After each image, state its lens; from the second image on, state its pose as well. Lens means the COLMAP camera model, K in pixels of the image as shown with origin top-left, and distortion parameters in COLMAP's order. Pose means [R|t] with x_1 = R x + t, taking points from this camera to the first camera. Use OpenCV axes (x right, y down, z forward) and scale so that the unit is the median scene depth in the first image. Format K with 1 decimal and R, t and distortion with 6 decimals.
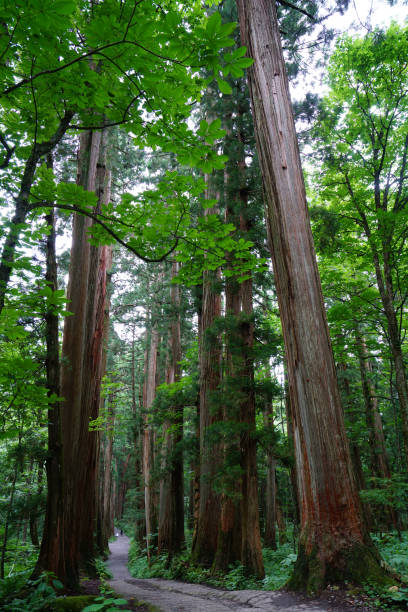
lens RADIAL K [[414.8, 0, 202.5], [0, 414.8, 308.0], [0, 0, 1]] dist [0.000526, 0.027917]
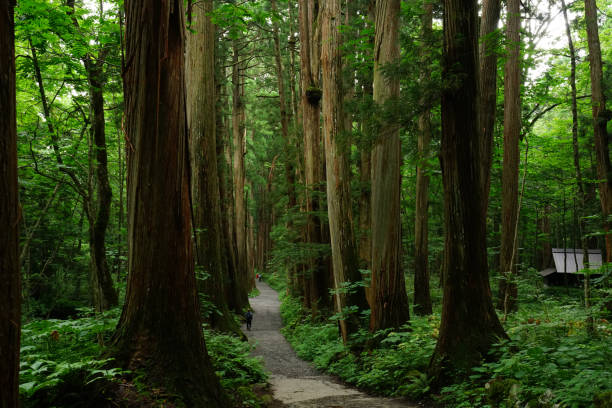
lens RADIAL K [[576.3, 0, 304.0], [0, 576.3, 204.5], [0, 0, 1]] dist [0.073184, 0.000000]
pose [[0.994916, 0.005724, -0.100546, -0.190066], [0.029273, 0.938840, 0.343108, 0.465207], [0.096360, -0.344307, 0.933899, 0.833004]]
